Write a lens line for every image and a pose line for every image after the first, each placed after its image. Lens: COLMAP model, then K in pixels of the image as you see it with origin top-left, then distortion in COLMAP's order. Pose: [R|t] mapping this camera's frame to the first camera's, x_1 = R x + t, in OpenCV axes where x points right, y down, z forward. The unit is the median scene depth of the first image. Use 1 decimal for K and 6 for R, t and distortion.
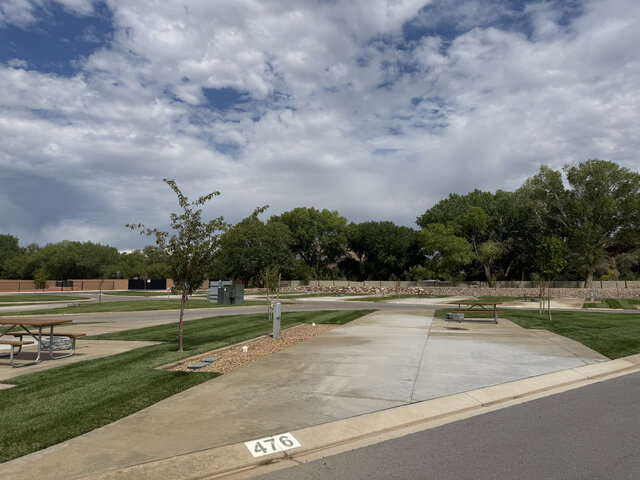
lens RADIAL K [[445.9, 0, 319.2], [0, 445.9, 237.6], [0, 0, 1]] dist [0.011748, -0.014679]
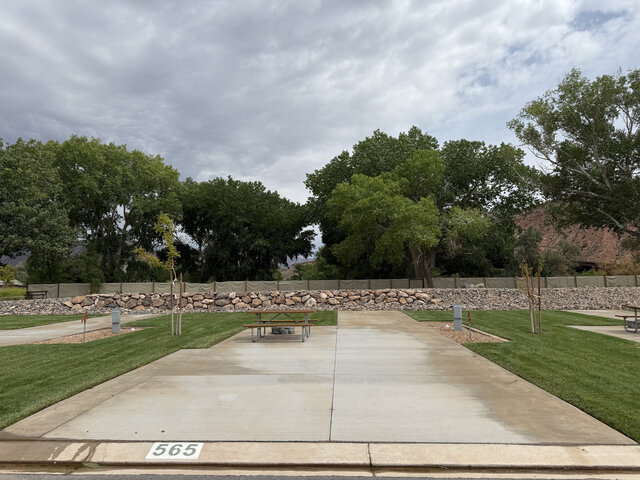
lens RADIAL K [[445.9, 0, 317.7], [0, 445.9, 239.7], [0, 0, 1]] dist [0.011748, -0.014679]
pose [[0.900213, 0.026459, 0.434644, -0.022545], [-0.023930, 0.999650, -0.011290, 0.045876], [-0.434791, -0.000237, 0.900531, 0.428981]]
